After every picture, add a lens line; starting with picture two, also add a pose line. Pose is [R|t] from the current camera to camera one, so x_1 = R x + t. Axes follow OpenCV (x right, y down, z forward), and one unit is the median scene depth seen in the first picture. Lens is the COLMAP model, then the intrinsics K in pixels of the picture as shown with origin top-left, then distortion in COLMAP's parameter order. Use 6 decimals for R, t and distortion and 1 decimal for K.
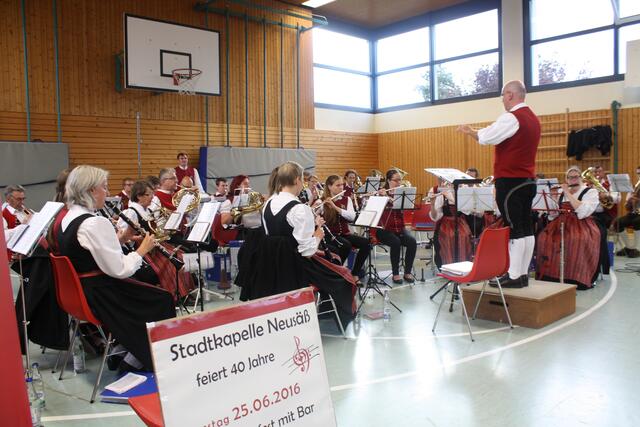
lens RADIAL K [[538.0, 0, 320.0], [0, 538.0, 213.5], [0, 0, 1]] dist [-0.165977, 0.162249]
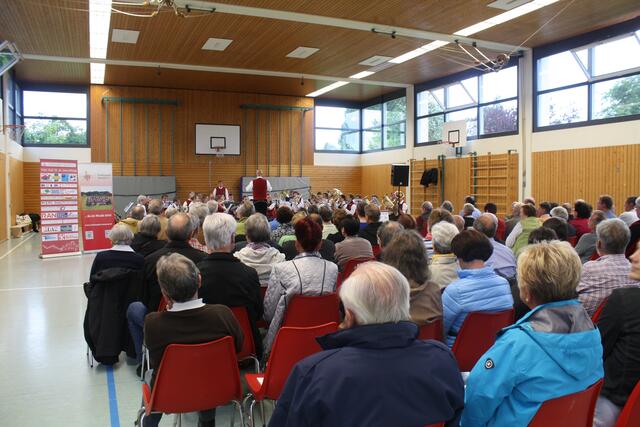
lens RADIAL K [[538.0, 0, 320.0], [0, 538.0, 213.5], [0, 0, 1]] dist [-0.165977, 0.162249]
pose [[0.943967, 0.036715, -0.327991, 0.752693], [-0.039174, 0.999232, -0.000891, 0.004597], [0.327706, 0.013690, 0.944680, -0.847740]]
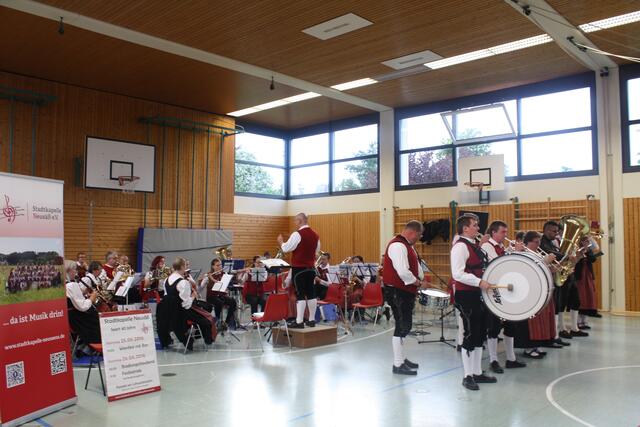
lens RADIAL K [[565.7, 0, 320.0], [0, 565.7, 213.5], [0, 0, 1]] dist [-0.111546, 0.013631]
pose [[0.997030, 0.027187, 0.072053, 0.119025], [-0.018616, 0.992949, -0.117071, -0.008767], [-0.074728, 0.115382, 0.990506, -0.394346]]
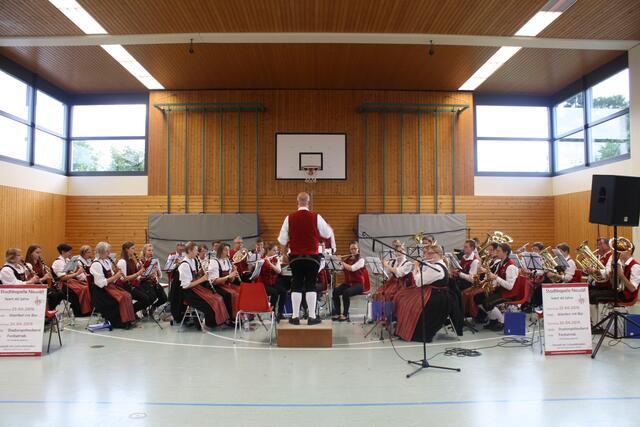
lens RADIAL K [[538.0, 0, 320.0], [0, 538.0, 213.5], [0, 0, 1]] dist [-0.165977, 0.162249]
pose [[0.753947, -0.001335, -0.656934, 0.610414], [-0.053476, 0.996555, -0.063399, -0.036578], [0.654756, 0.082930, 0.751277, -0.082666]]
